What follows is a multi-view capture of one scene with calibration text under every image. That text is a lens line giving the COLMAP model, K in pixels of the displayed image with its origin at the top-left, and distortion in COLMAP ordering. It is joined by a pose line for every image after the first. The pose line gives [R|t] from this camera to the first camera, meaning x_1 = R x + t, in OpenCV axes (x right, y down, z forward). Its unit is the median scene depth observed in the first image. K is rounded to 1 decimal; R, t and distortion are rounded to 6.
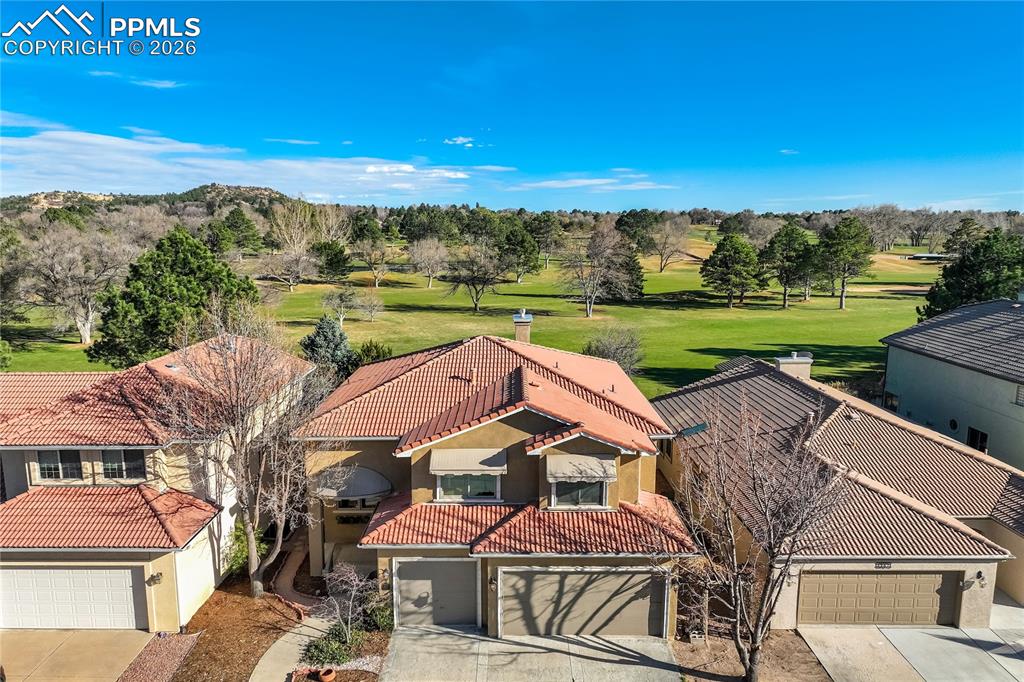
lens RADIAL K [[733.8, 0, 482.6], [0, 733.8, 345.4], [0, 0, 1]] dist [0.009445, 0.005583]
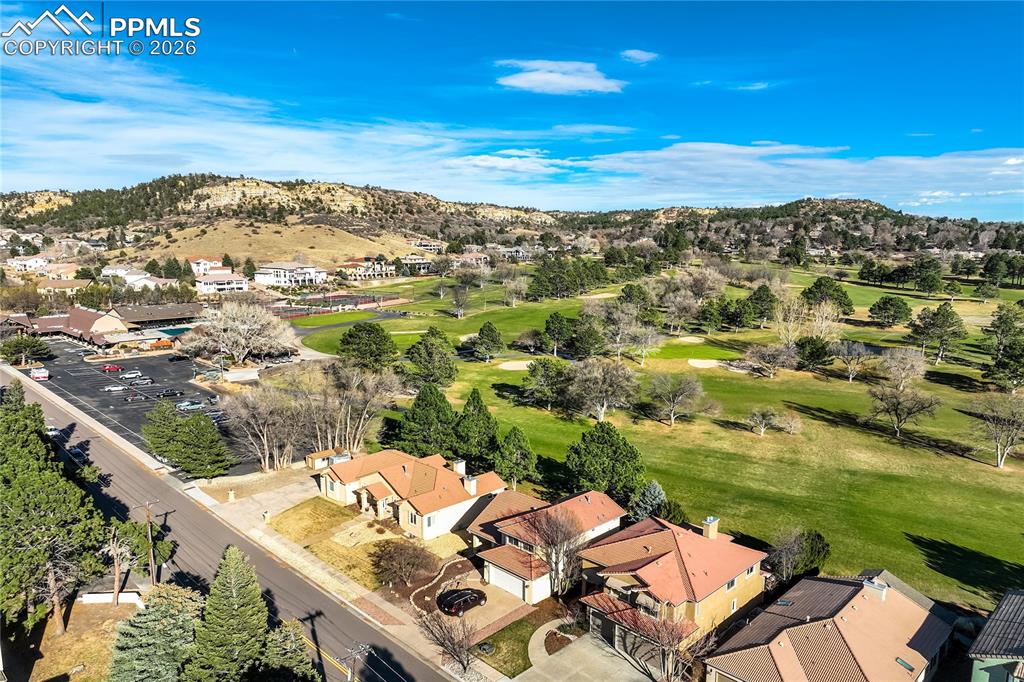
lens RADIAL K [[714.3, 0, 512.0], [0, 714.3, 341.0], [0, 0, 1]] dist [0.009360, 0.003767]
pose [[0.741957, 0.131181, -0.657489, 1.372980], [-0.127373, 0.990391, 0.053864, -0.876726], [0.658237, 0.043782, 0.751536, -1.401636]]
